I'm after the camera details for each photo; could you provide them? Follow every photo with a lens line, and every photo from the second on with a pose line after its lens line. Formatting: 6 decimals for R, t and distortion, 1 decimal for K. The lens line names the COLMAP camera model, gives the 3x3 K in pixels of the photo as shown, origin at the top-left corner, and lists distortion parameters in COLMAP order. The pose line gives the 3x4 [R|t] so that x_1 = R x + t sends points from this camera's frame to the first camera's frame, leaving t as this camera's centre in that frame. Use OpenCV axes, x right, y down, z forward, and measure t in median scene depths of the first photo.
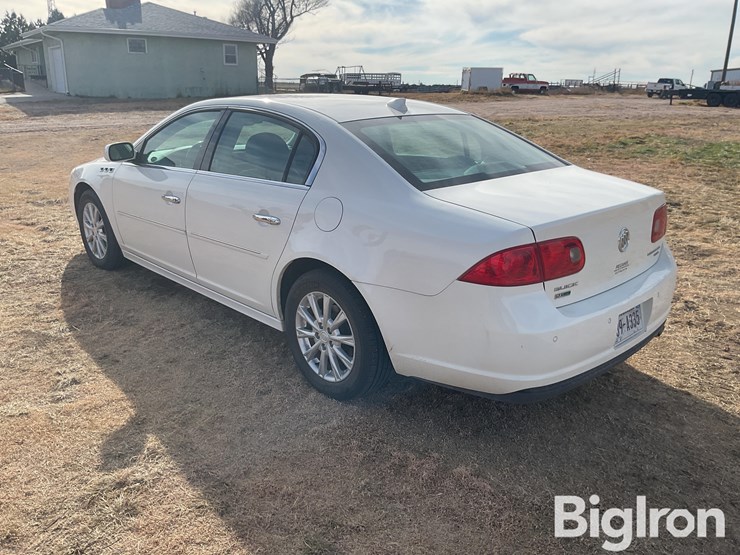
lens RADIAL K [[615.7, 0, 371.3], [0, 615.7, 274.3], [0, 0, 1]] dist [0.053393, -0.107723]
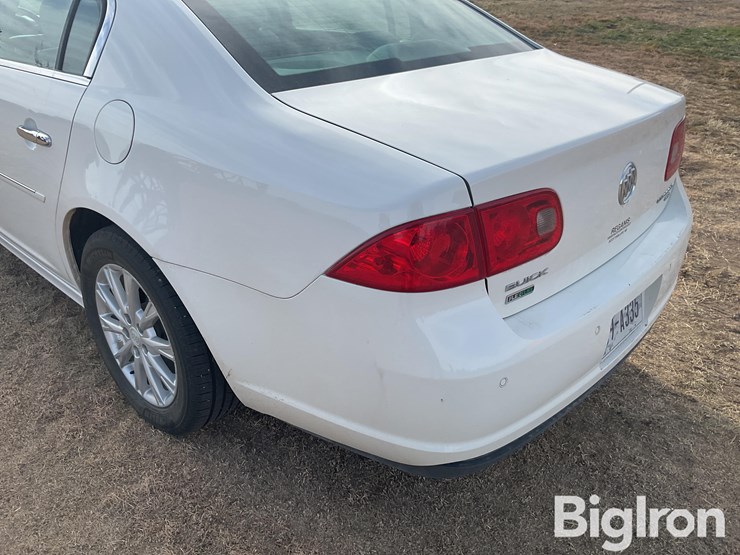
lens RADIAL K [[615.7, 0, 375.5], [0, 615.7, 274.8], [0, 0, 1]] dist [0.053393, -0.107723]
pose [[0.997304, -0.011347, 0.072500, 0.115185], [-0.001386, 0.984885, 0.173202, -0.063686], [-0.073370, -0.172836, 0.982214, 0.384864]]
